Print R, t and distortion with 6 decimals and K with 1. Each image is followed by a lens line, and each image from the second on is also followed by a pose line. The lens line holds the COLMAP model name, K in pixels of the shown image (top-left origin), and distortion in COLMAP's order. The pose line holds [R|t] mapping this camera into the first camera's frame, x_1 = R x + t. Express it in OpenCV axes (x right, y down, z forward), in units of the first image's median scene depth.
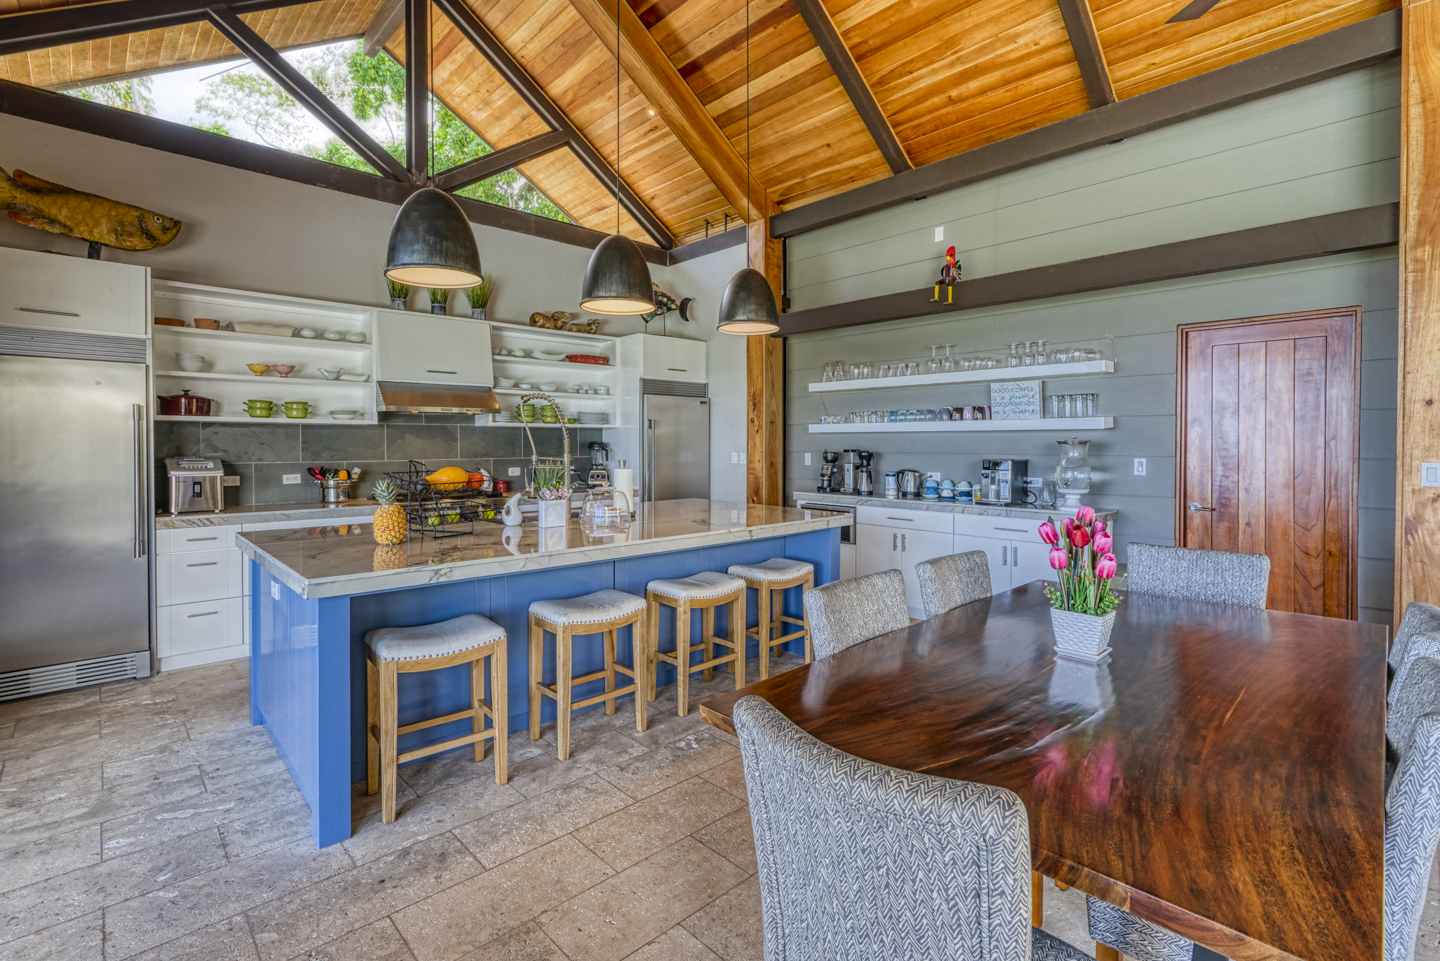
lens RADIAL K [[672.7, 0, 716.9], [0, 672.7, 452.0], [0, 0, 1]] dist [0.001463, 0.000274]
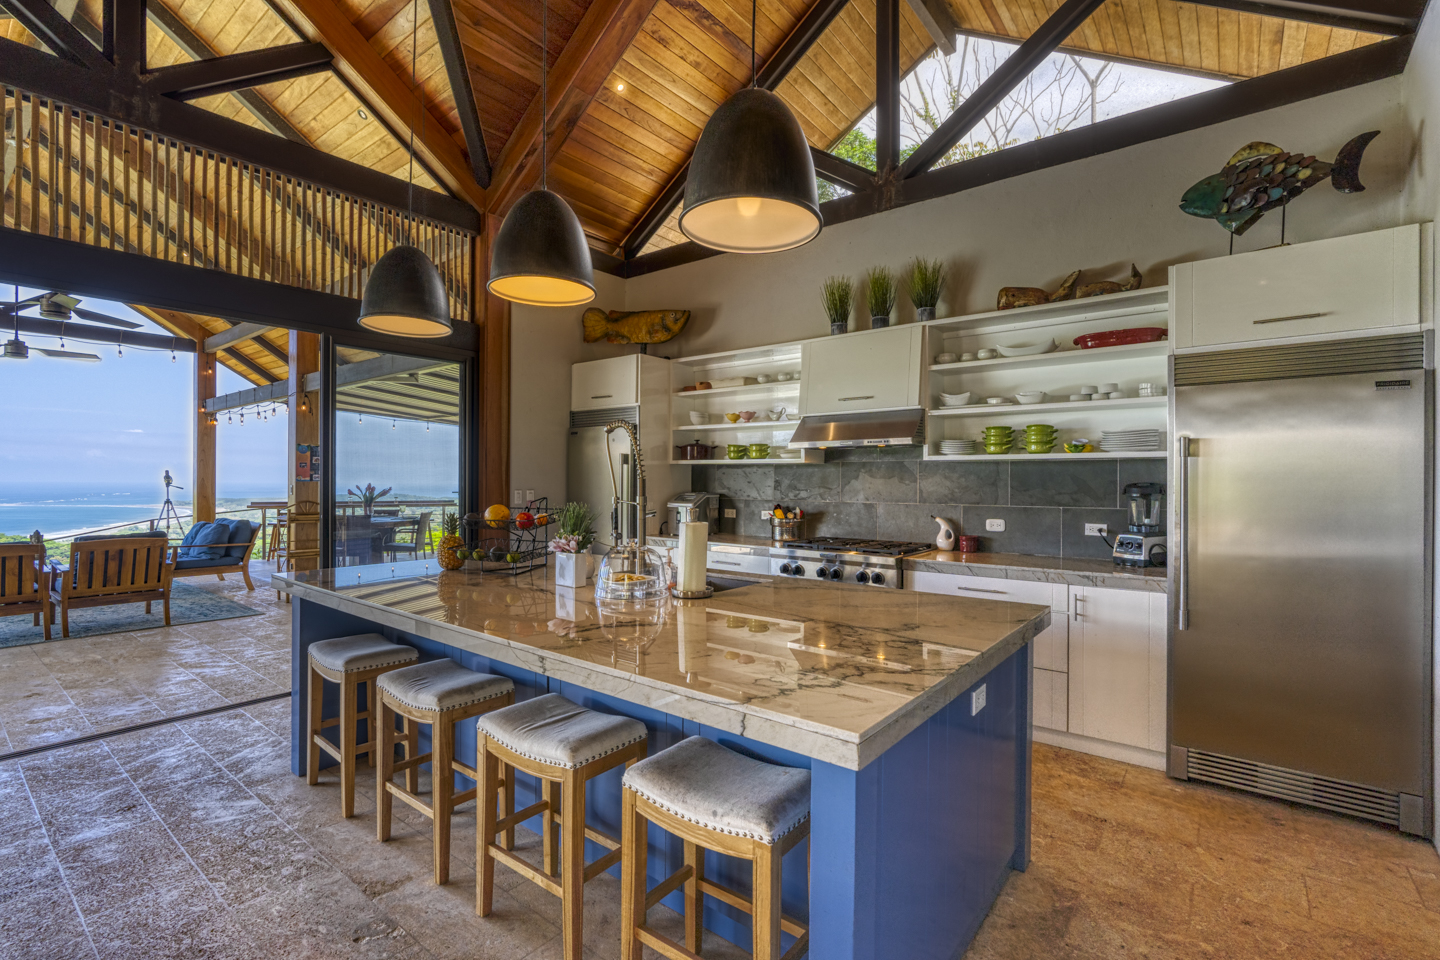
lens RADIAL K [[656.7, 0, 720.0], [0, 656.7, 480.0], [0, 0, 1]] dist [-0.002072, 0.000733]
pose [[0.152045, 0.001609, -0.988372, 0.392663], [-0.019023, 0.999818, -0.001299, -0.013467], [0.988190, 0.019000, 0.152048, 0.743360]]
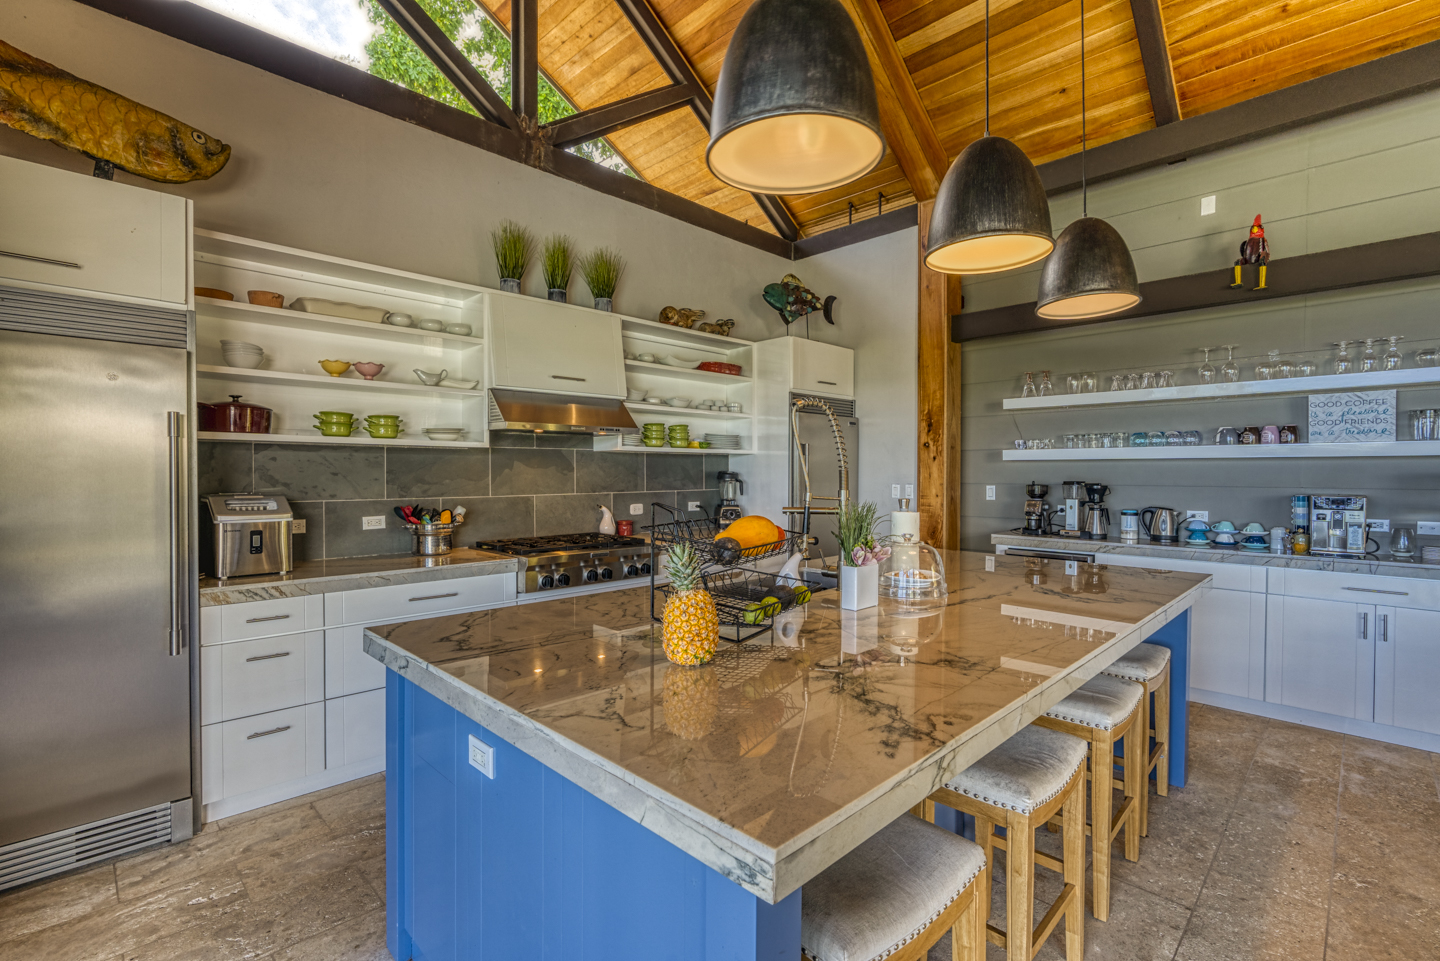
lens RADIAL K [[656.7, 0, 720.0], [0, 656.7, 480.5], [0, 0, 1]] dist [-0.002072, 0.000733]
pose [[0.999430, 0.000065, 0.033772, -0.277264], [-0.000031, 0.999999, -0.001007, -0.004460], [-0.033772, 0.001005, 0.999429, 0.275878]]
